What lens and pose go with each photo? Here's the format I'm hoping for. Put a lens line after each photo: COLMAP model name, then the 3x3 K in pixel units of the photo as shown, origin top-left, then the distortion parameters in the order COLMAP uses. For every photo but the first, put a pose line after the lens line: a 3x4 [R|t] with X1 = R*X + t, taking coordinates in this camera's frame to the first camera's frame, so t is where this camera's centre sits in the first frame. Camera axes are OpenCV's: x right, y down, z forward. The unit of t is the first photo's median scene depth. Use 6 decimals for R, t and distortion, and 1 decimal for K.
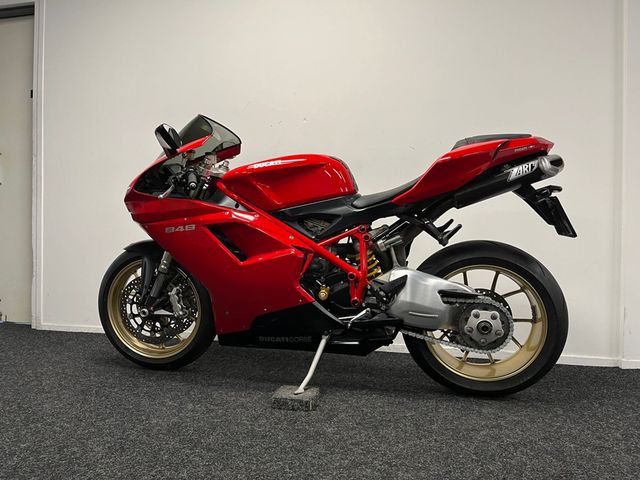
lens RADIAL K [[482.2, 0, 320.0], [0, 482.2, 240.0], [0, 0, 1]] dist [0.003928, -0.000752]
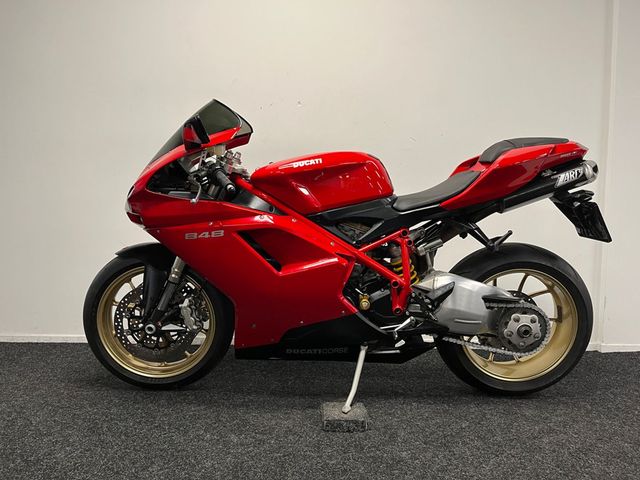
lens RADIAL K [[482.2, 0, 320.0], [0, 482.2, 240.0], [0, 0, 1]] dist [0.003928, -0.000752]
pose [[0.976727, -0.014097, 0.214023, -0.274192], [-0.000109, 0.997805, 0.066219, -0.071920], [-0.214486, -0.064701, 0.974582, 0.112285]]
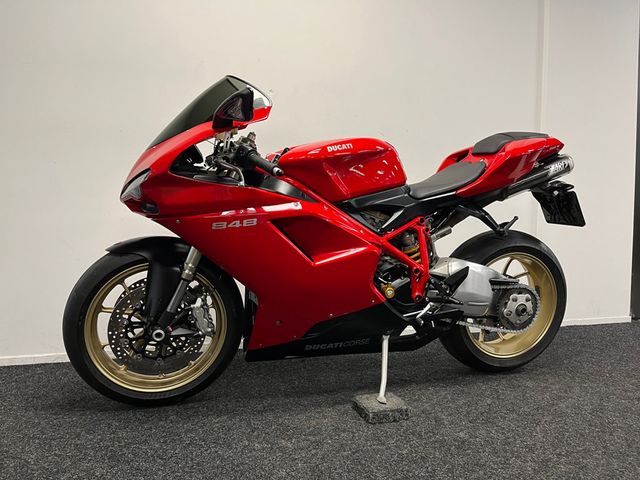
lens RADIAL K [[482.2, 0, 320.0], [0, 482.2, 240.0], [0, 0, 1]] dist [0.003928, -0.000752]
pose [[0.876108, -0.034720, 0.480862, -0.547851], [0.008542, 0.998365, 0.056521, -0.040533], [-0.482038, -0.045411, 0.874972, 0.252858]]
